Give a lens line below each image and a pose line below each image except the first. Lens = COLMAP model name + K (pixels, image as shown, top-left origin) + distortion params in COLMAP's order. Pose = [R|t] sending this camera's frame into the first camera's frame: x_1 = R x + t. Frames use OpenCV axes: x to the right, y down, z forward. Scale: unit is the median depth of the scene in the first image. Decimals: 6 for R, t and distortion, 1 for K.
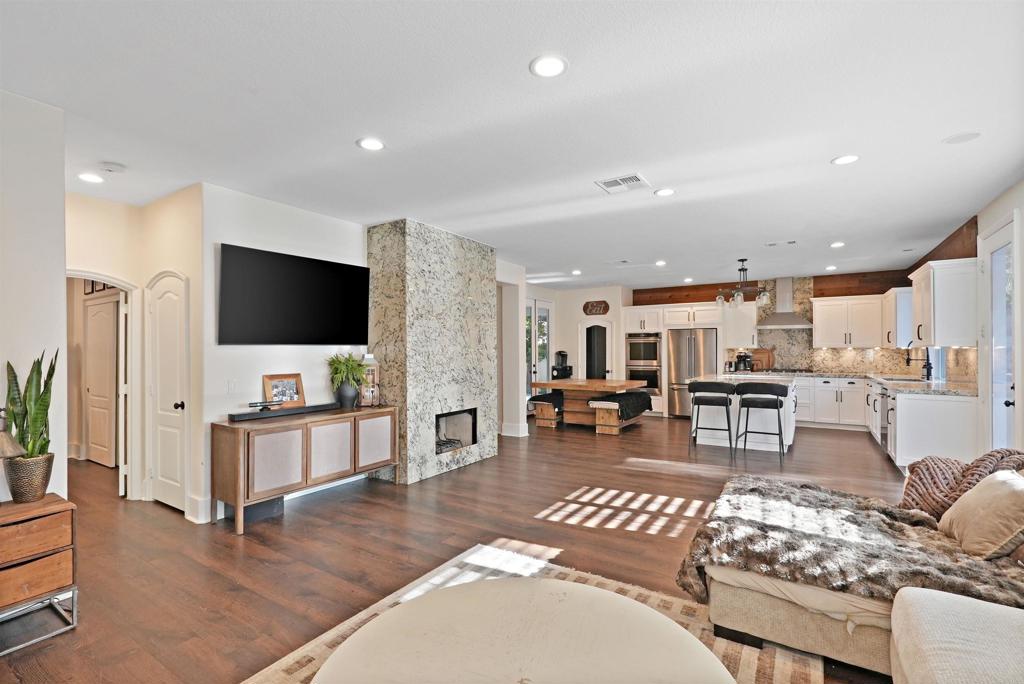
lens RADIAL K [[466.8, 0, 506.2], [0, 466.8, 345.9], [0, 0, 1]] dist [-0.013374, 0.007855]
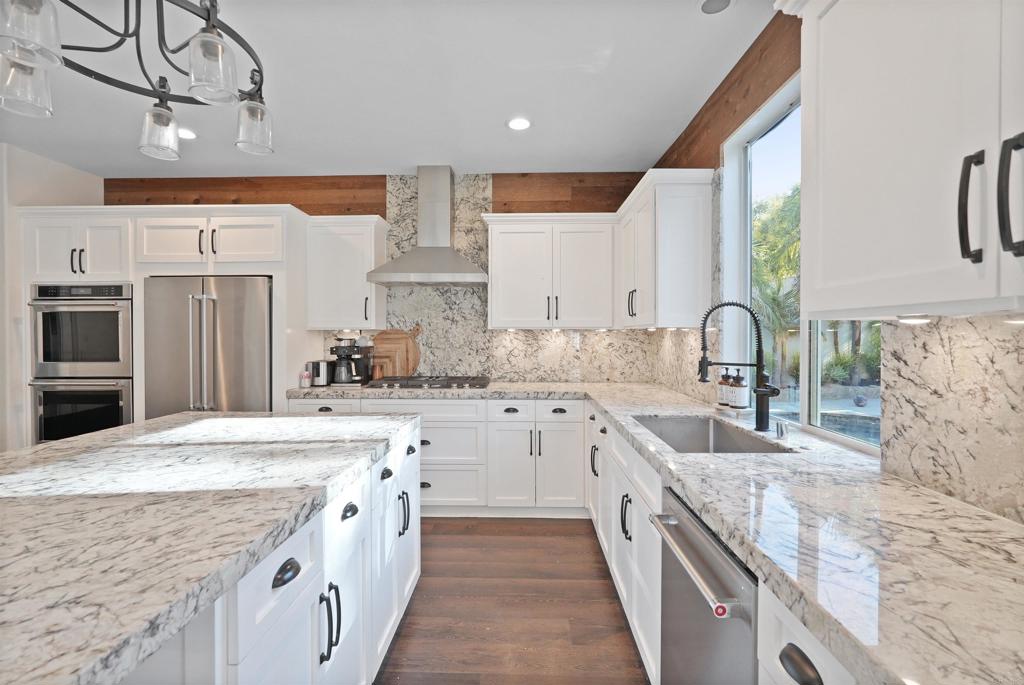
lens RADIAL K [[466.8, 0, 508.0], [0, 466.8, 339.3], [0, 0, 1]] dist [-0.013374, 0.007855]
pose [[0.854363, -0.003346, 0.519665, 0.422685], [-0.005146, 0.999876, 0.014899, 0.007364], [-0.519651, -0.015404, 0.854240, 0.580354]]
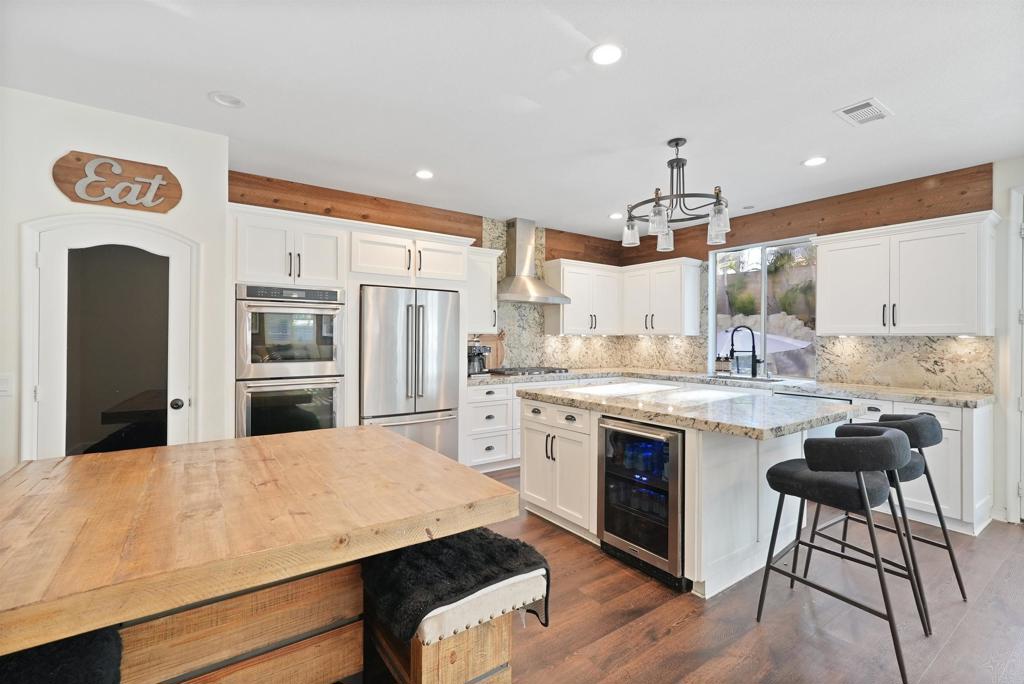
lens RADIAL K [[466.8, 0, 524.3], [0, 466.8, 337.5], [0, 0, 1]] dist [-0.013374, 0.007855]
pose [[0.355335, 0.006664, 0.934715, 0.019402], [-0.014055, 0.999900, -0.001785, 0.010391], [-0.934633, -0.012503, 0.355393, 0.765898]]
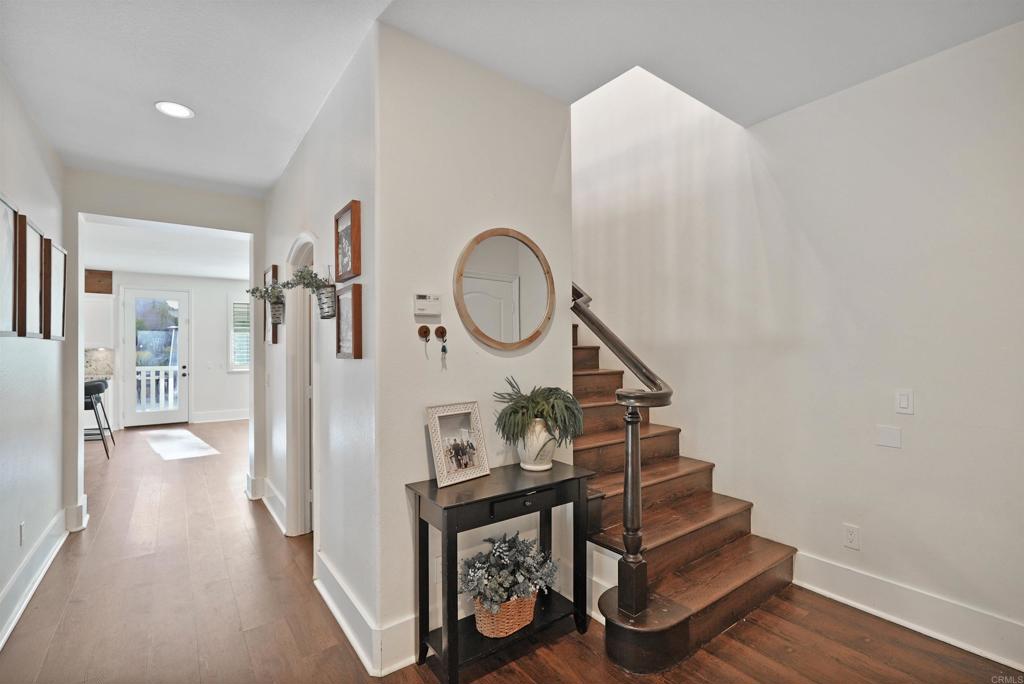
lens RADIAL K [[466.8, 0, 519.2], [0, 466.8, 348.3], [0, 0, 1]] dist [-0.013374, 0.007855]
pose [[-0.937873, 0.004664, 0.346947, -0.514003], [0.002633, 0.999977, -0.006324, 0.009520], [-0.346968, -0.005017, -0.937863, 1.101379]]
